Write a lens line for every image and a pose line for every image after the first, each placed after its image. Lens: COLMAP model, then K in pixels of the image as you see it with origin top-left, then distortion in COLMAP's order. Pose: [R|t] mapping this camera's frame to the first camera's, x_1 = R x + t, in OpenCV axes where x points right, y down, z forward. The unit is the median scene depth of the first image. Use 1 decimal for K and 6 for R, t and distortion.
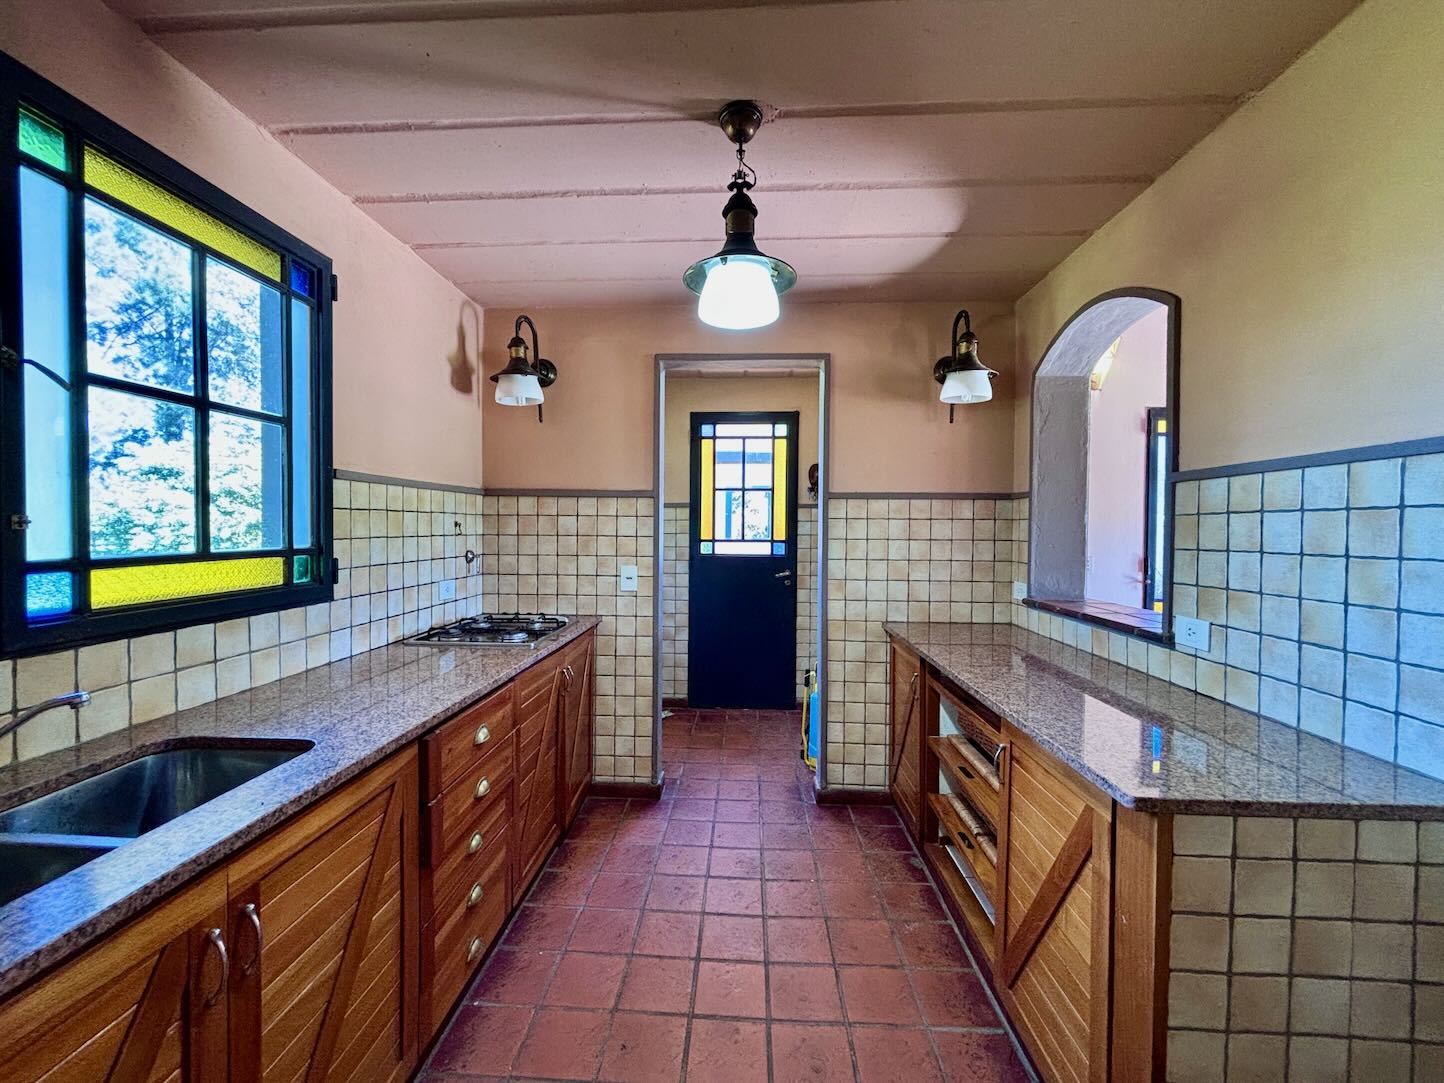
lens RADIAL K [[577.8, 0, 720.4], [0, 577.8, 538.1], [0, 0, 1]] dist [0.000665, 0.000156]
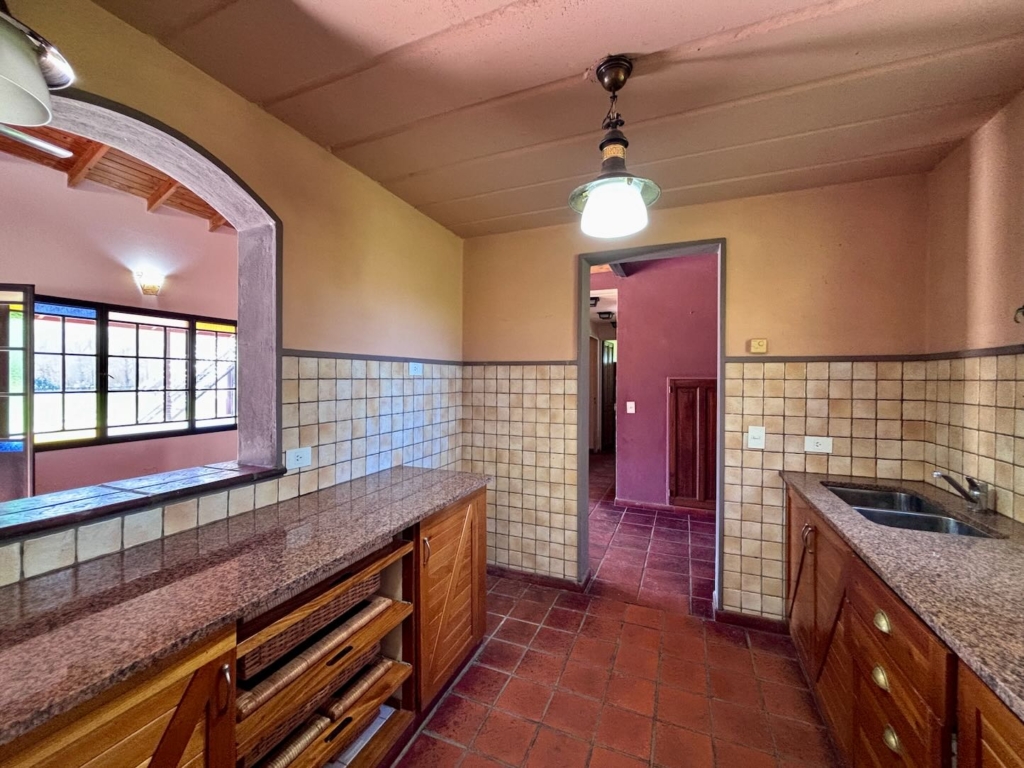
lens RADIAL K [[409.7, 0, 513.2], [0, 409.7, 377.4], [0, 0, 1]] dist [0.000665, 0.000156]
pose [[-0.941229, -0.008523, 0.337661, -0.070498], [-0.002883, 0.999848, 0.017200, -0.068507], [-0.337757, 0.015216, -0.941110, 1.874719]]
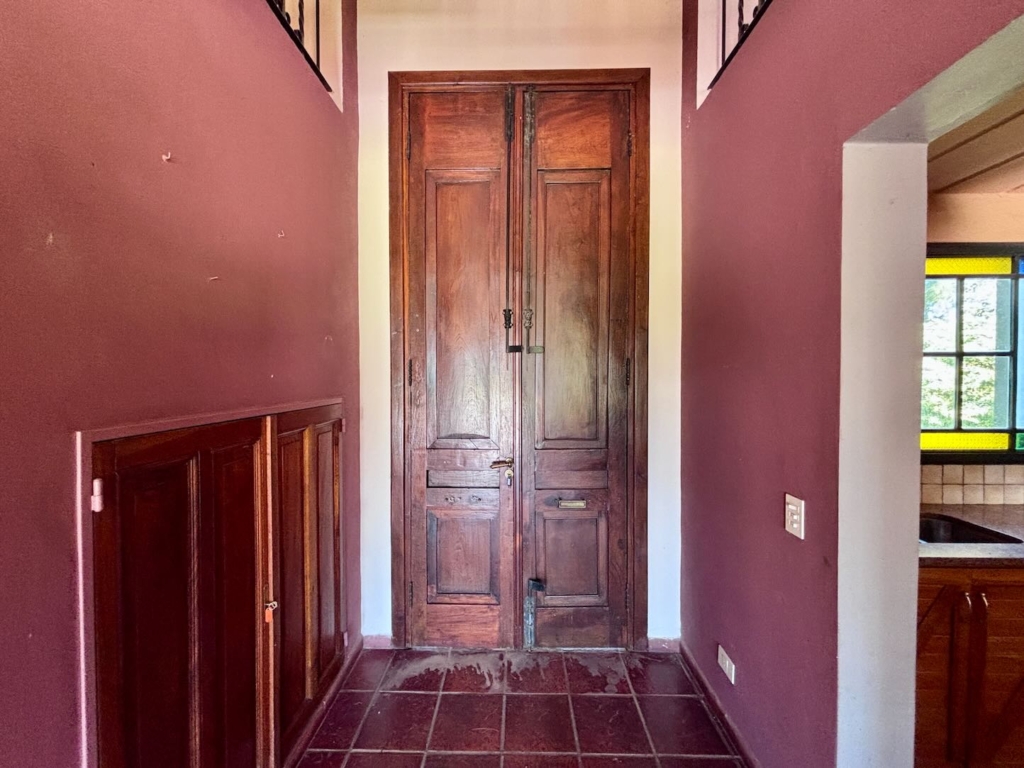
lens RADIAL K [[409.7, 0, 512.9], [0, 409.7, 379.9], [0, 0, 1]] dist [0.000665, 0.000156]
pose [[0.034264, 0.010337, -0.999359, 0.460687], [-0.018665, 0.999779, 0.009701, -0.126109], [0.999239, 0.018320, 0.034450, -0.580125]]
